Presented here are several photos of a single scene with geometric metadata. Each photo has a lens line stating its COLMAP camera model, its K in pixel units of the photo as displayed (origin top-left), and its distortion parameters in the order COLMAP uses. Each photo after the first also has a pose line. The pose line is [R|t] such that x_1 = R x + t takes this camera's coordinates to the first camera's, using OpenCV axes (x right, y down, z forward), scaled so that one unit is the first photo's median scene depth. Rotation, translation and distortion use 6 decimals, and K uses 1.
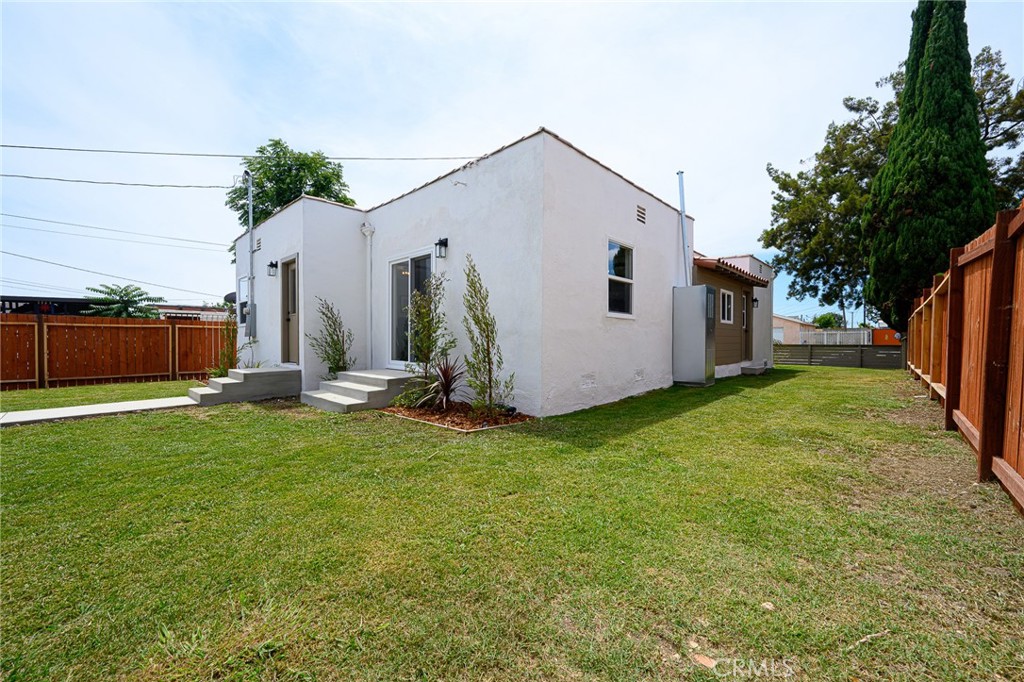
lens RADIAL K [[401.6, 0, 513.4], [0, 401.6, 345.1], [0, 0, 1]] dist [-0.000575, 0.000161]
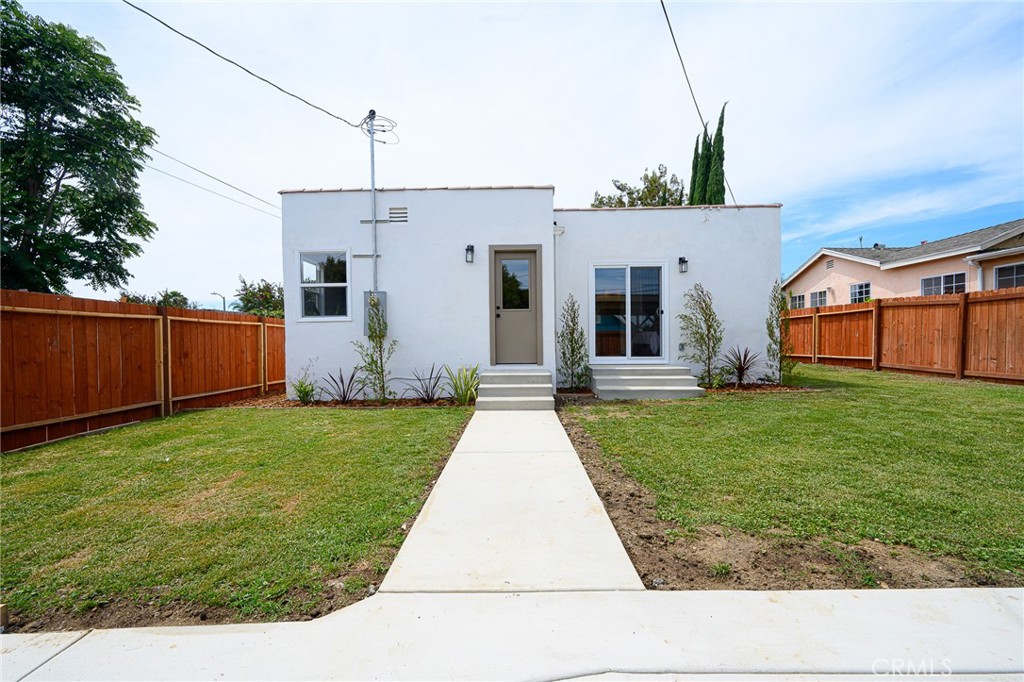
lens RADIAL K [[401.6, 0, 512.9], [0, 401.6, 344.4], [0, 0, 1]] dist [-0.000575, 0.000161]
pose [[0.740658, -0.012125, 0.671773, -1.747901], [0.016797, 0.999859, -0.000473, -0.001285], [-0.671673, 0.011634, 0.740757, 0.525721]]
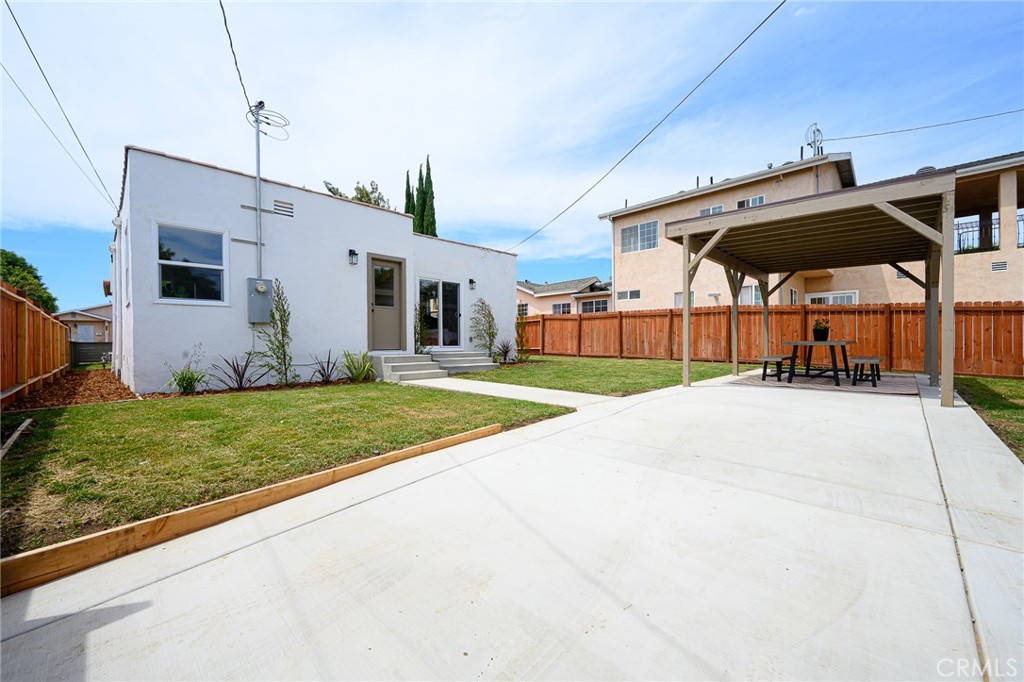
lens RADIAL K [[401.6, 0, 512.5], [0, 401.6, 346.6], [0, 0, 1]] dist [-0.000575, 0.000161]
pose [[0.025677, -0.010607, 0.999614, -2.520051], [0.015522, 0.999827, 0.010210, 0.040754], [-0.999550, 0.015253, 0.025838, 0.941425]]
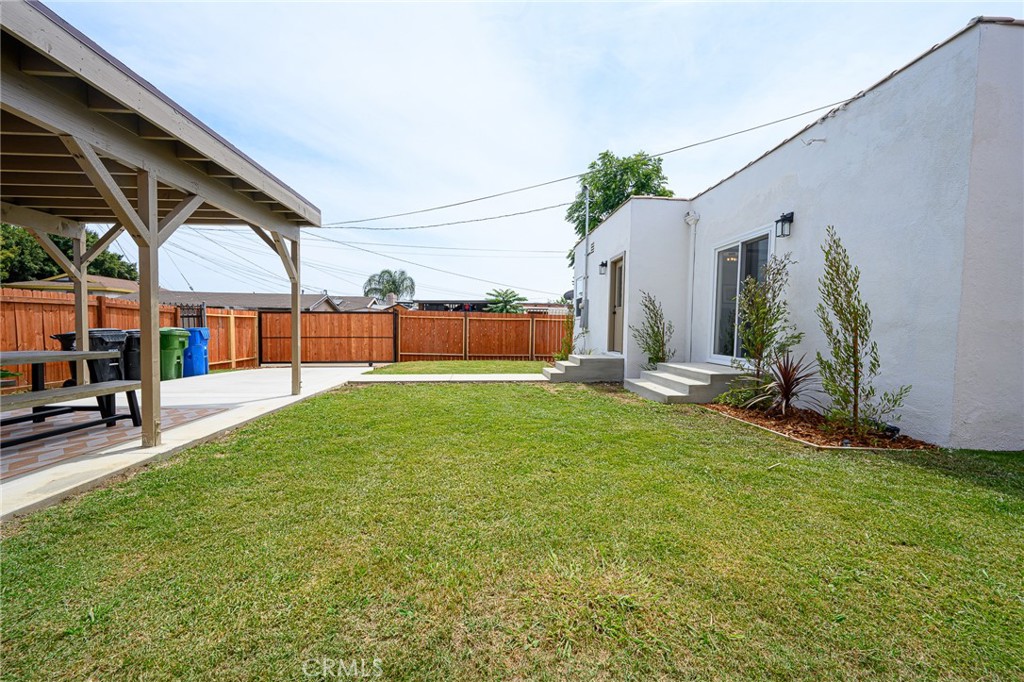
lens RADIAL K [[401.6, 0, 513.8], [0, 401.6, 344.3], [0, 0, 1]] dist [-0.000575, 0.000161]
pose [[0.740025, 0.036798, -0.671571, -0.028400], [-0.024811, 0.999316, 0.027416, 0.000627], [0.672121, -0.003626, 0.740432, -0.013124]]
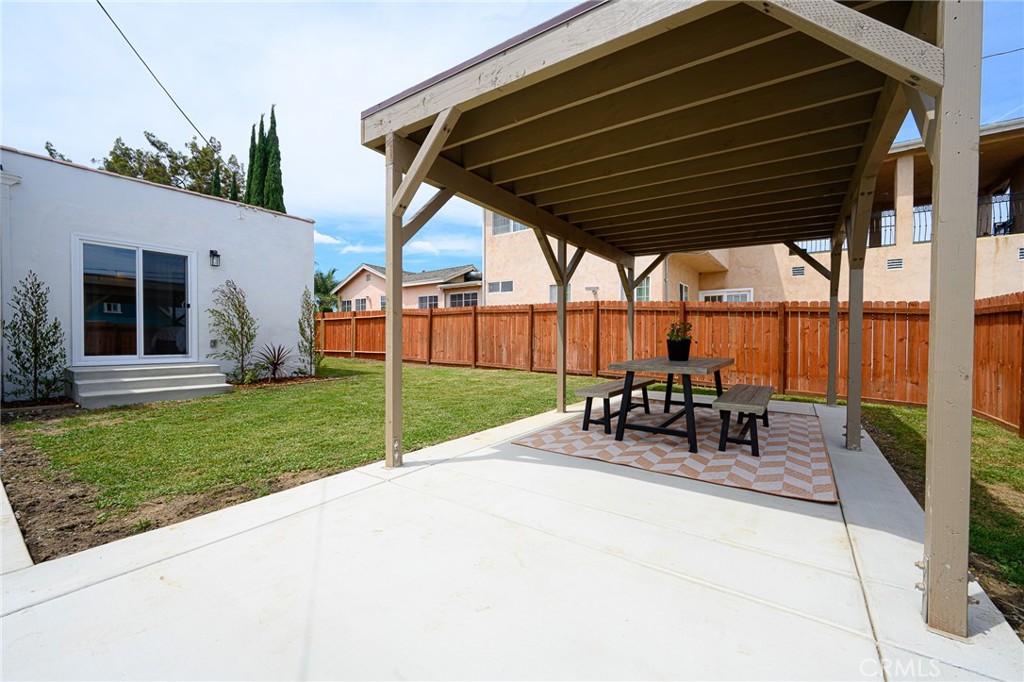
lens RADIAL K [[401.6, 0, 512.5], [0, 401.6, 347.2], [0, 0, 1]] dist [-0.000575, 0.000161]
pose [[-0.132200, -0.022590, 0.990966, -1.844748], [0.006568, 0.999698, 0.023665, 0.003211], [-0.991201, 0.009638, -0.132012, 0.334751]]
